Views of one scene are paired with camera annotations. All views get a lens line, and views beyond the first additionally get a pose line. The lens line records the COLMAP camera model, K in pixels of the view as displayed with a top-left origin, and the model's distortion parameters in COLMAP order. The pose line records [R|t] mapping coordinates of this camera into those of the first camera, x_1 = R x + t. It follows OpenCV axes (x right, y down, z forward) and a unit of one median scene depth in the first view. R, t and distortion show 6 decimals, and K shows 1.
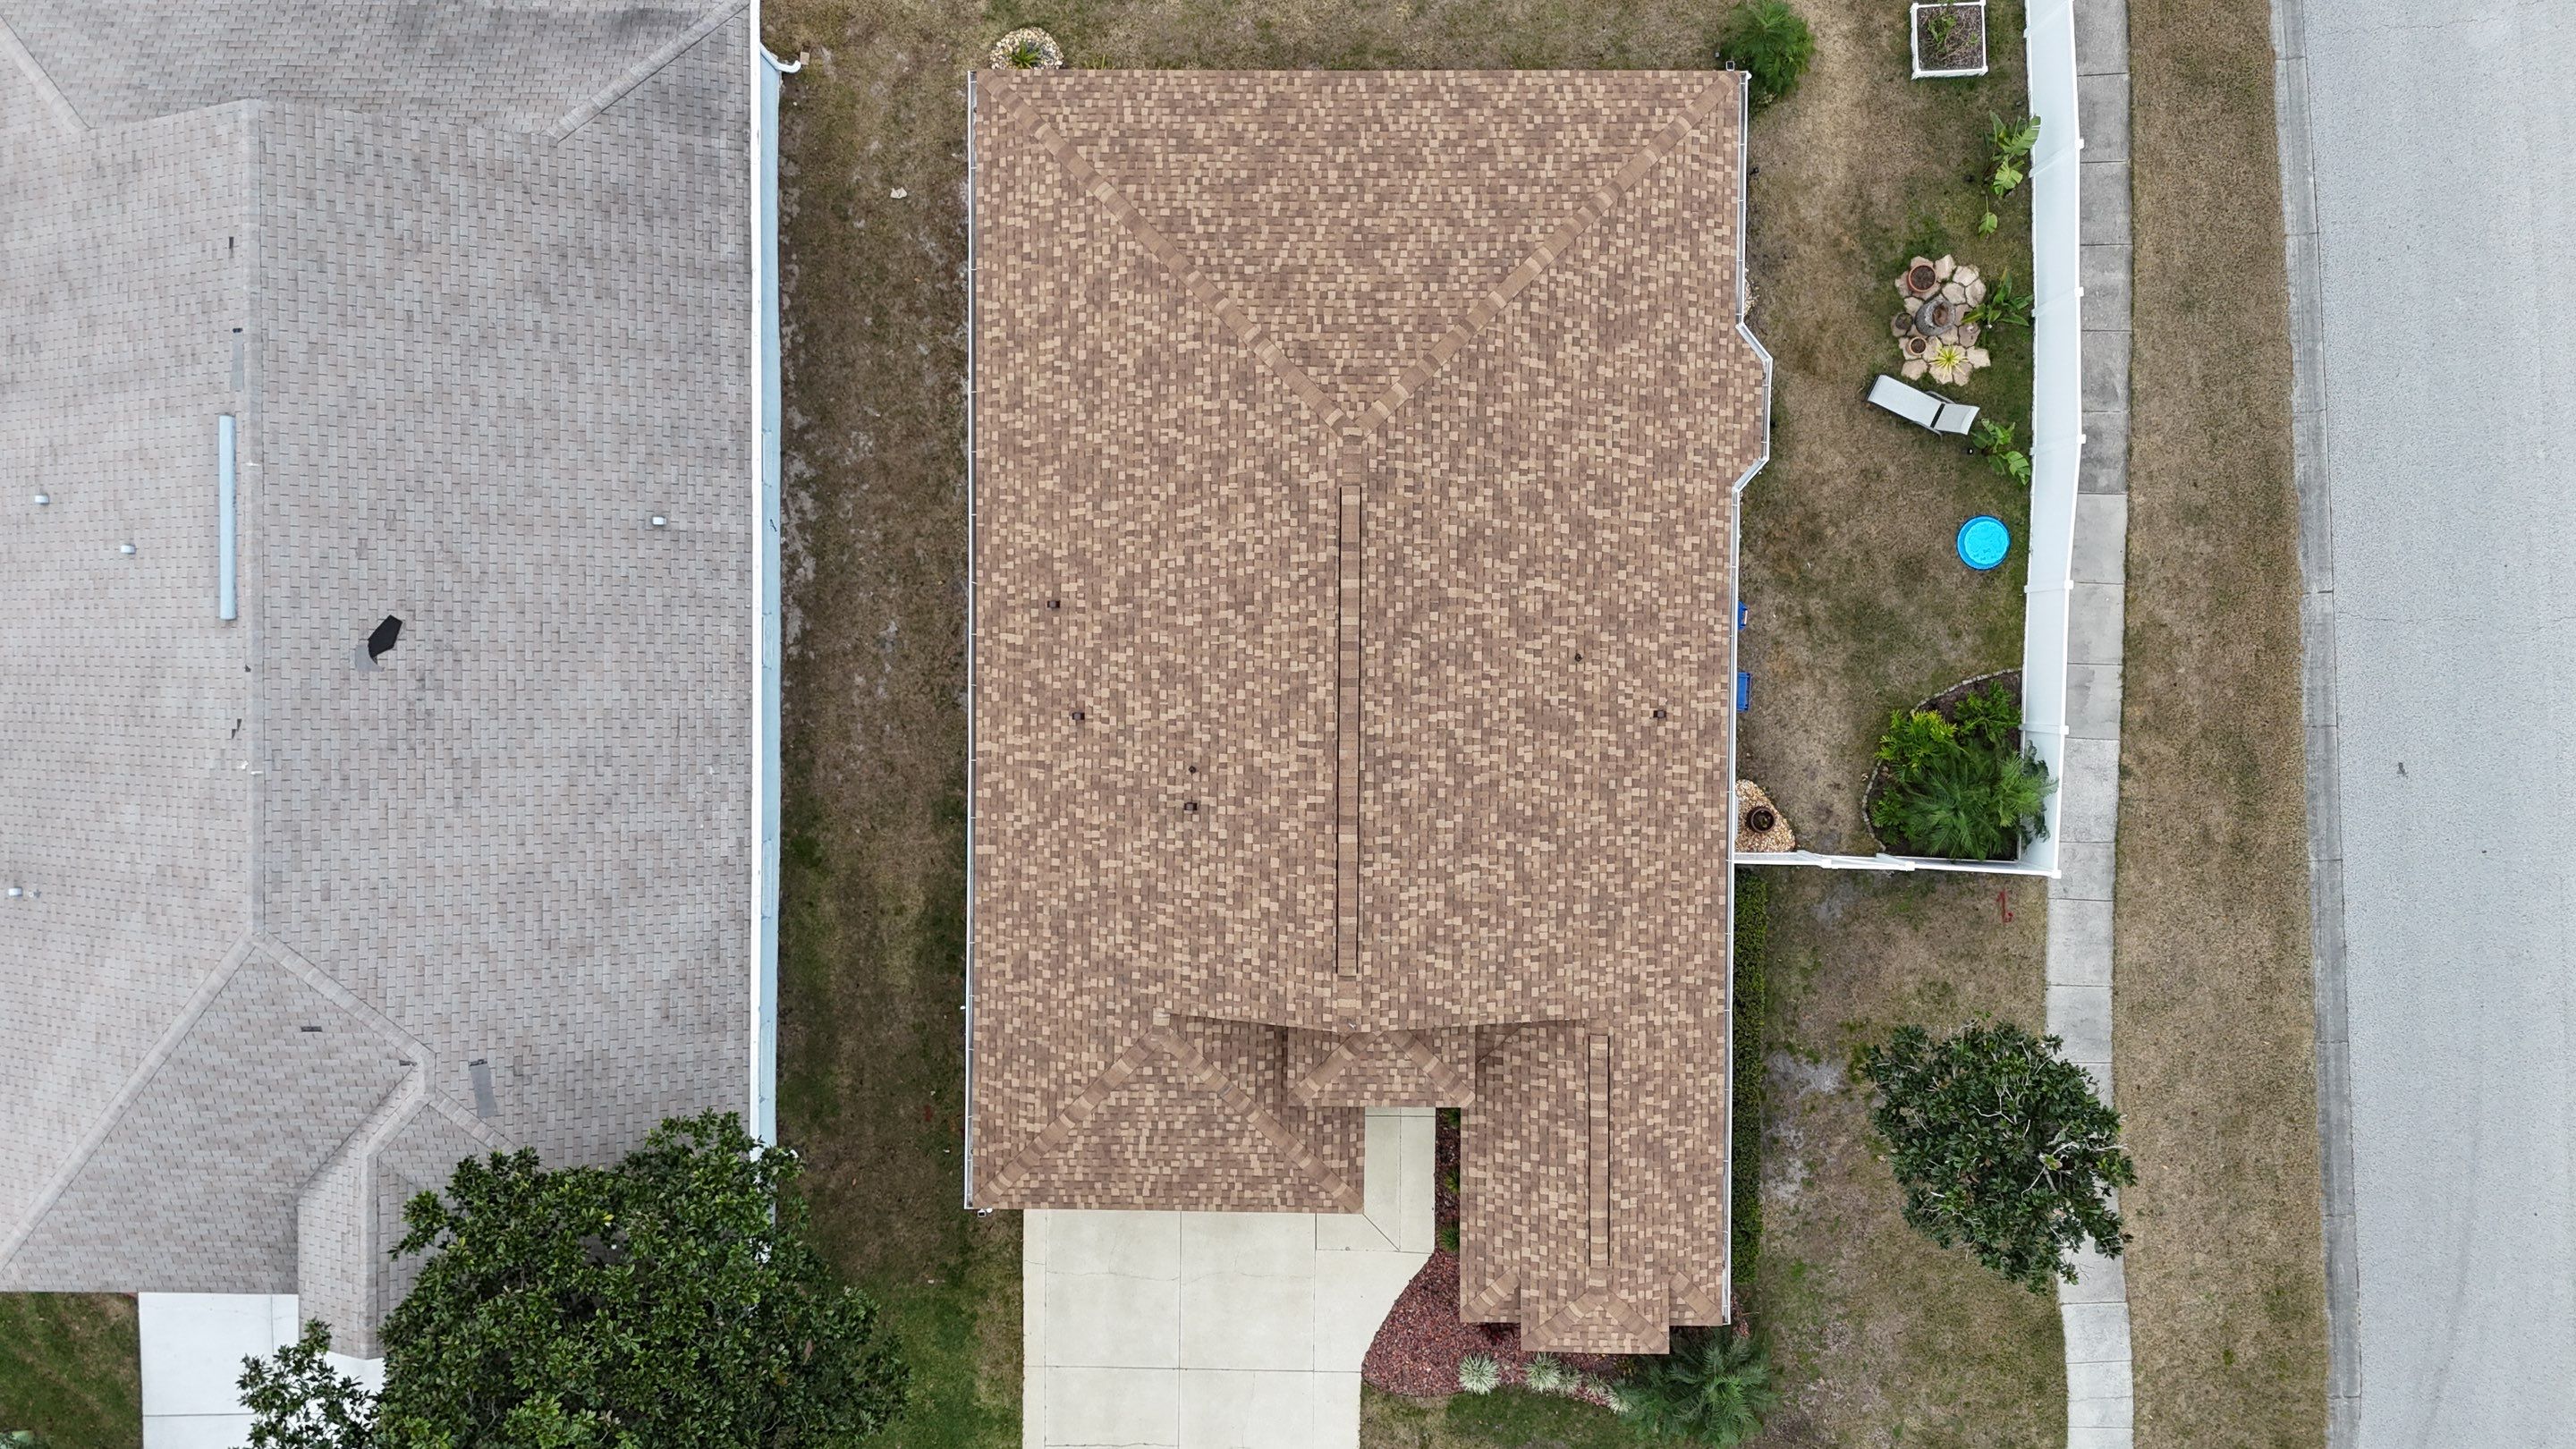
lens RADIAL K [[1878.1, 0, 1292.4], [0, 1878.1, 728.1], [0, 0, 1]] dist [0.096270, -0.112556]
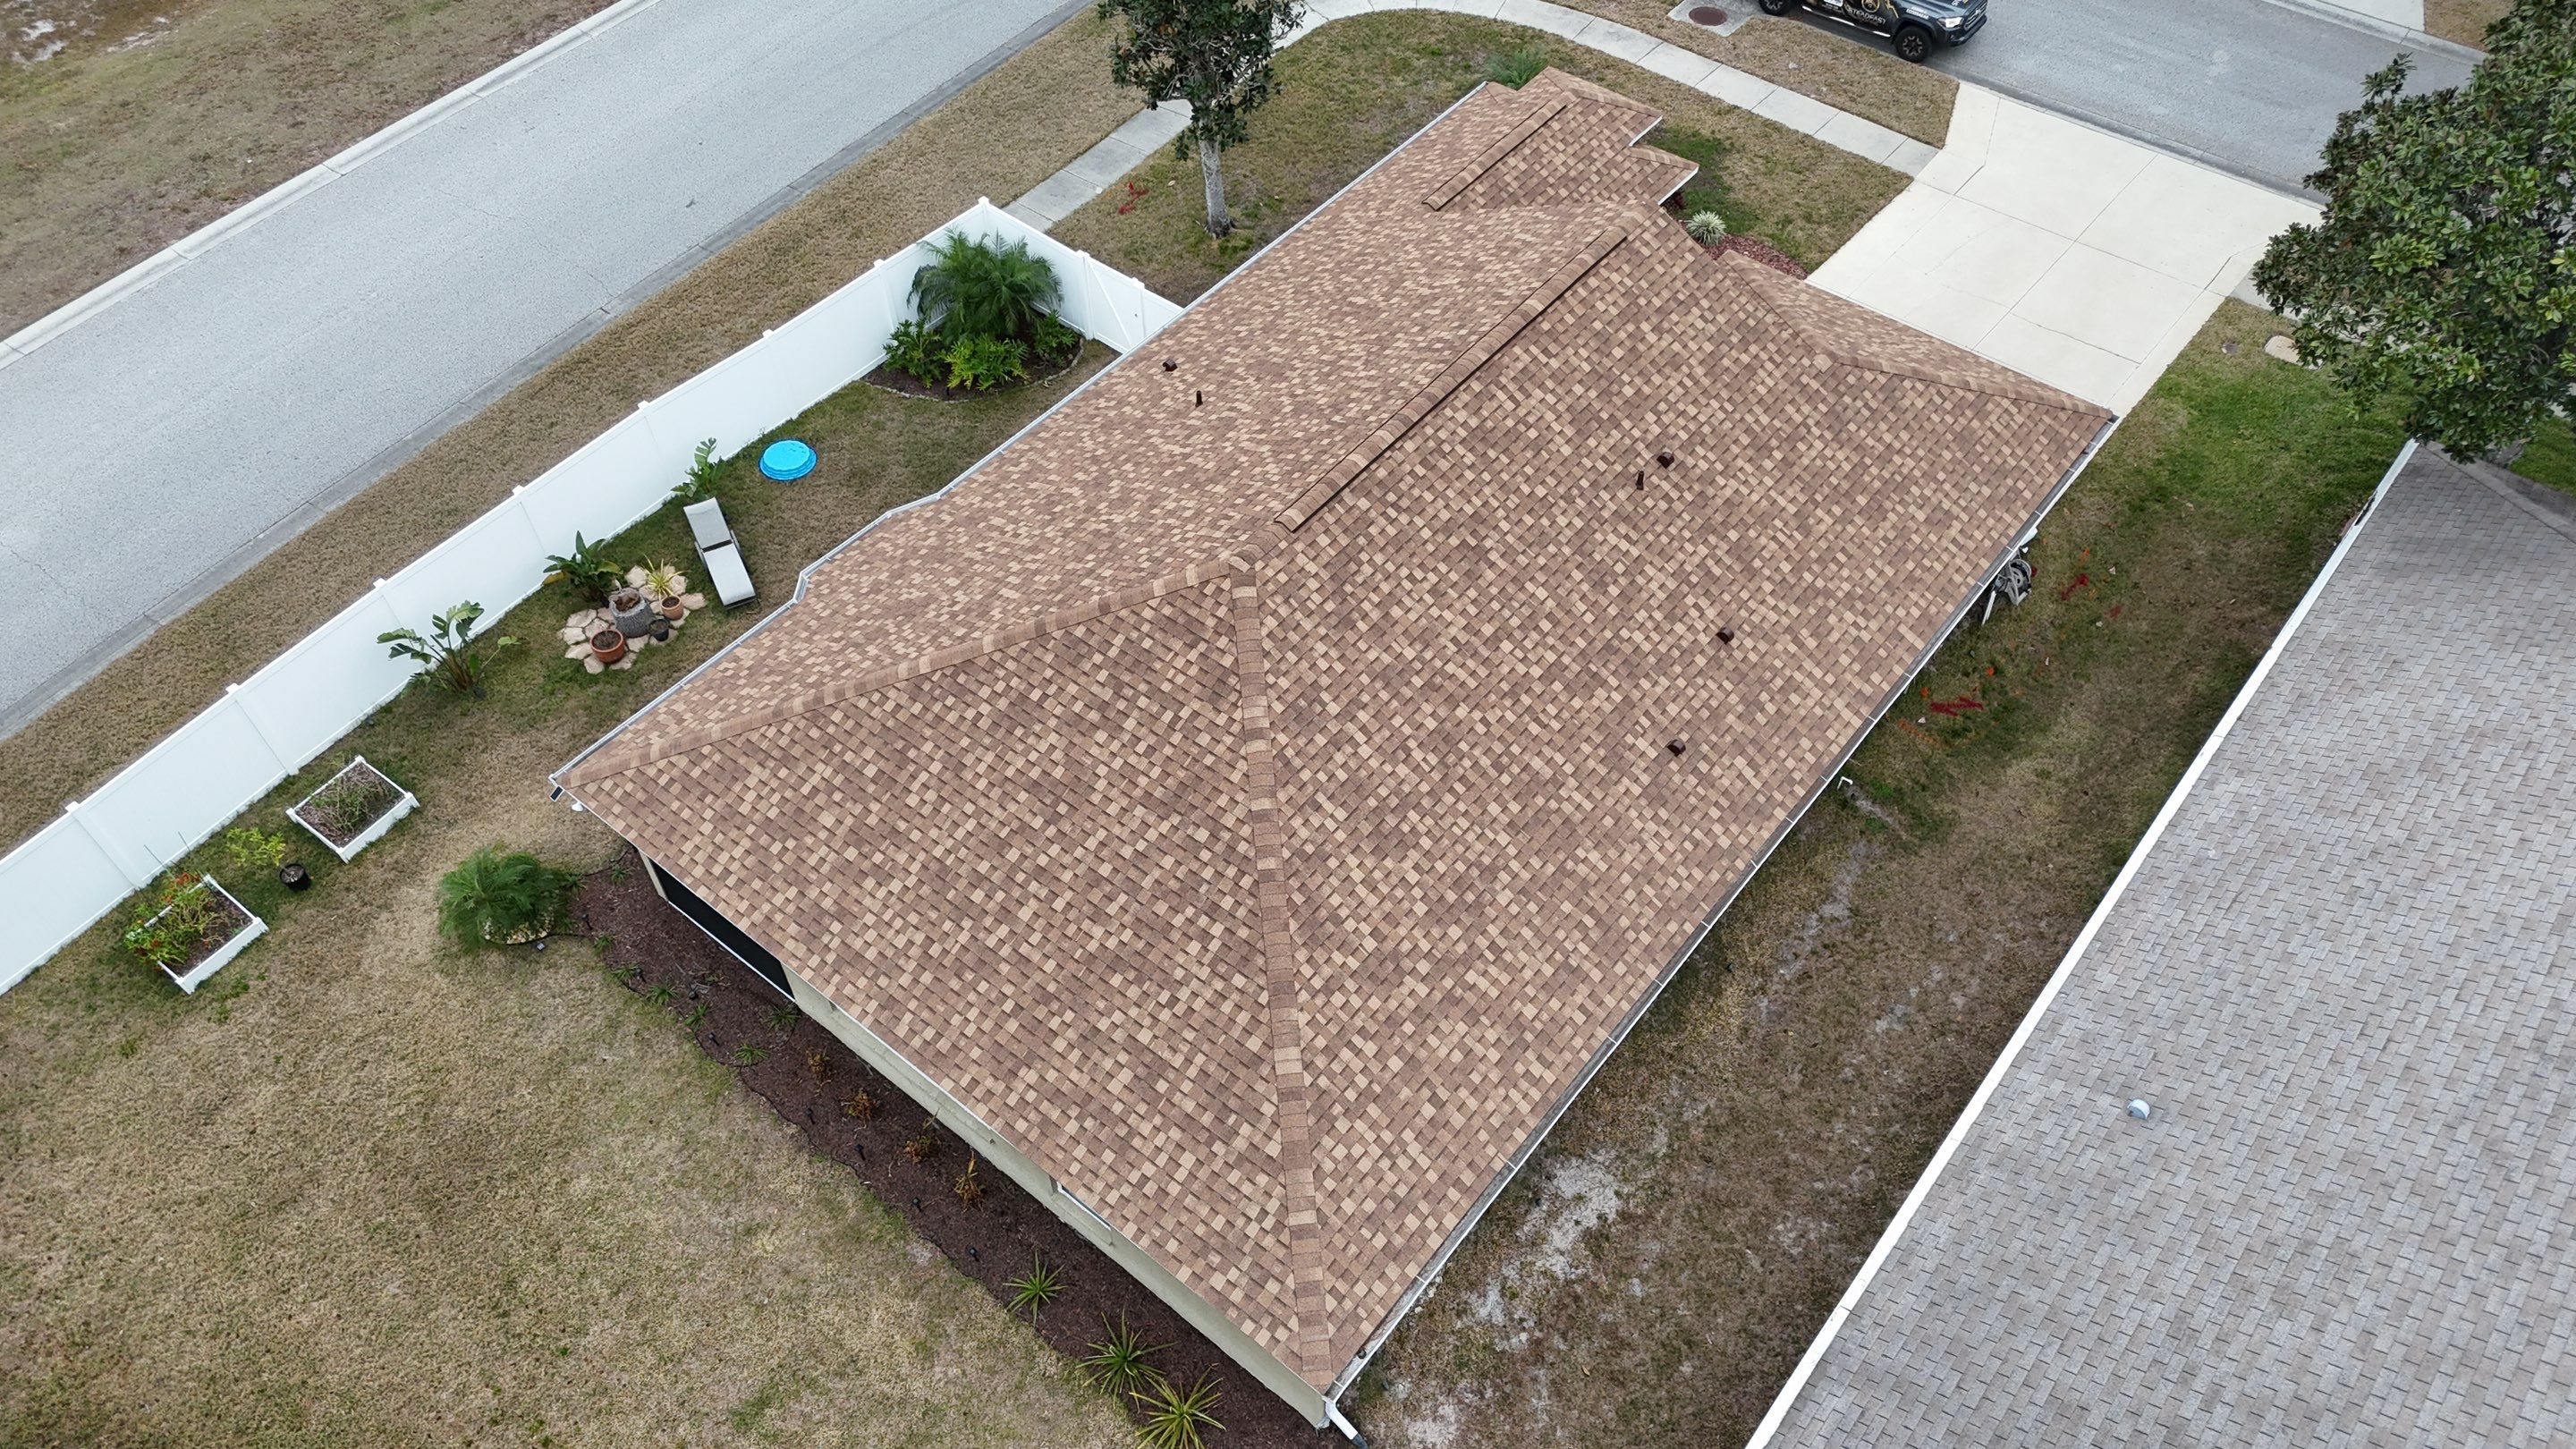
lens RADIAL K [[1878.1, 0, 1291.3], [0, 1878.1, 721.1], [0, 0, 1]] dist [0.096270, -0.112556]
pose [[-0.780434, -0.455478, 0.428324, -0.329772], [0.623317, -0.620448, 0.475942, -0.522781], [0.048972, 0.638423, 0.768126, 0.406331]]
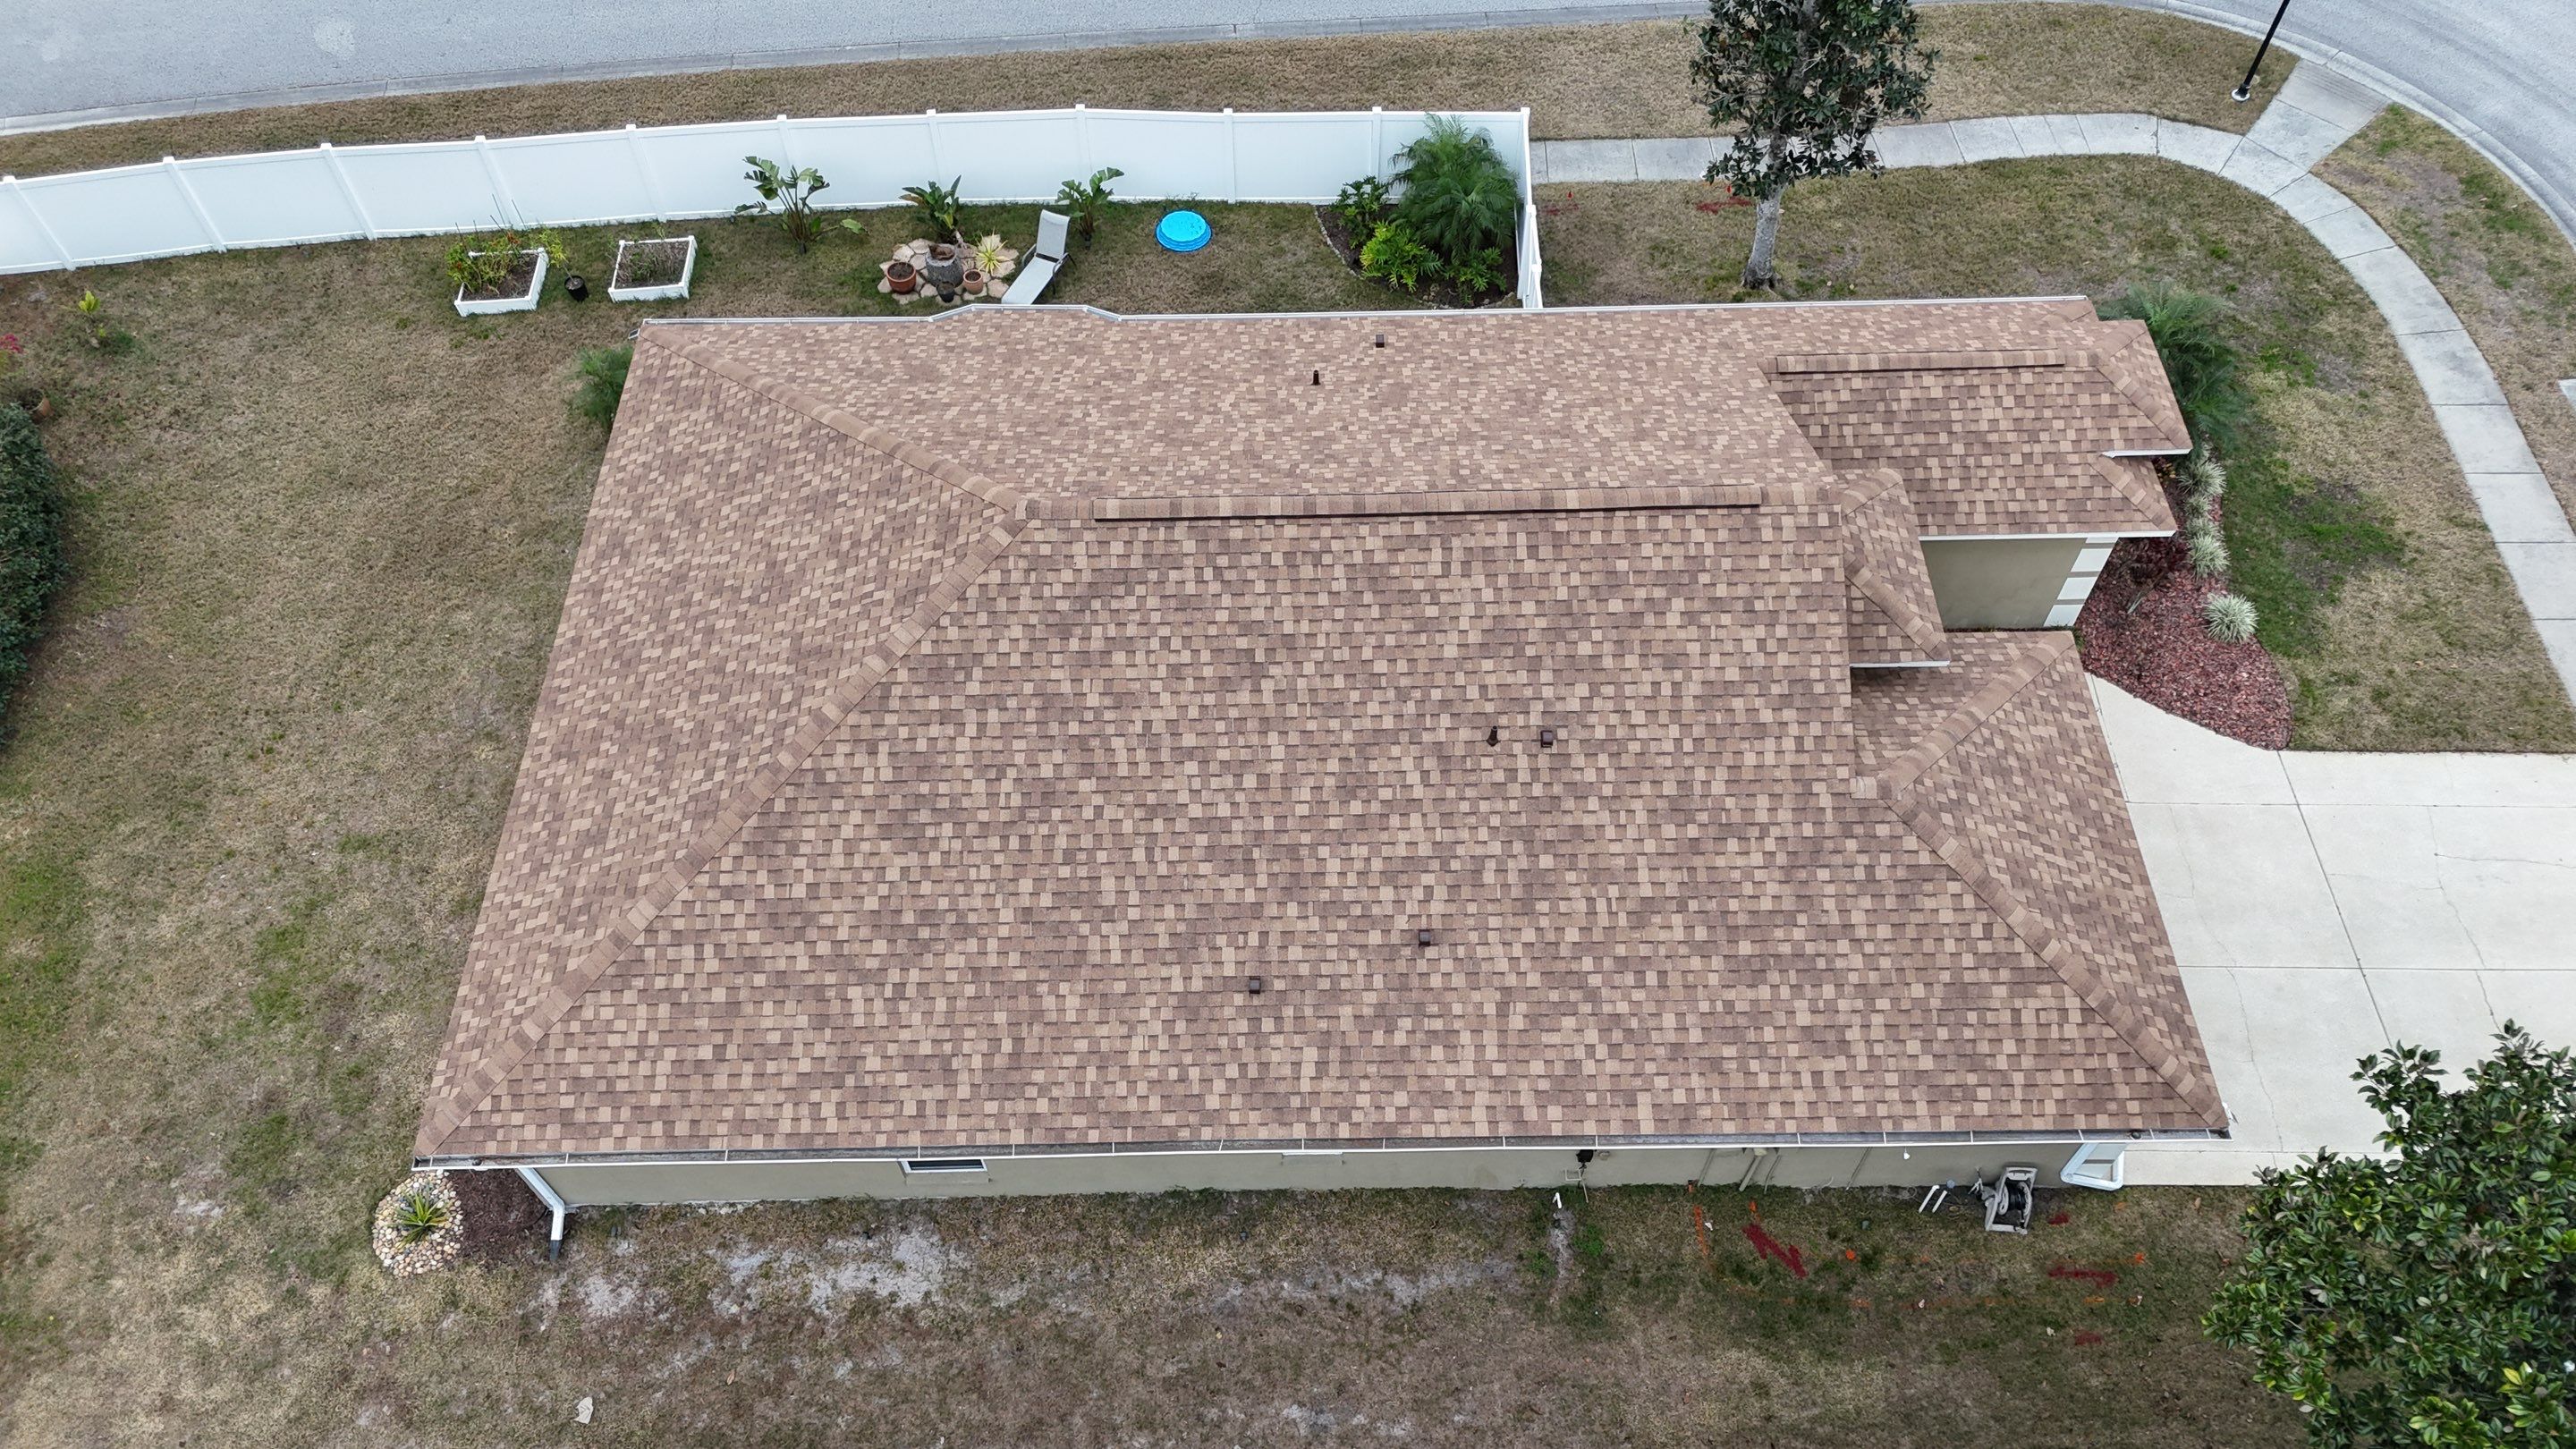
lens RADIAL K [[1878.1, 0, 1292.7], [0, 1878.1, 717.8], [0, 0, 1]] dist [0.096270, -0.112556]
pose [[-0.019351, -0.799718, 0.600064, -0.449174], [0.999044, -0.038997, -0.019754, -0.036603], [0.039199, 0.599108, 0.799708, 0.426981]]
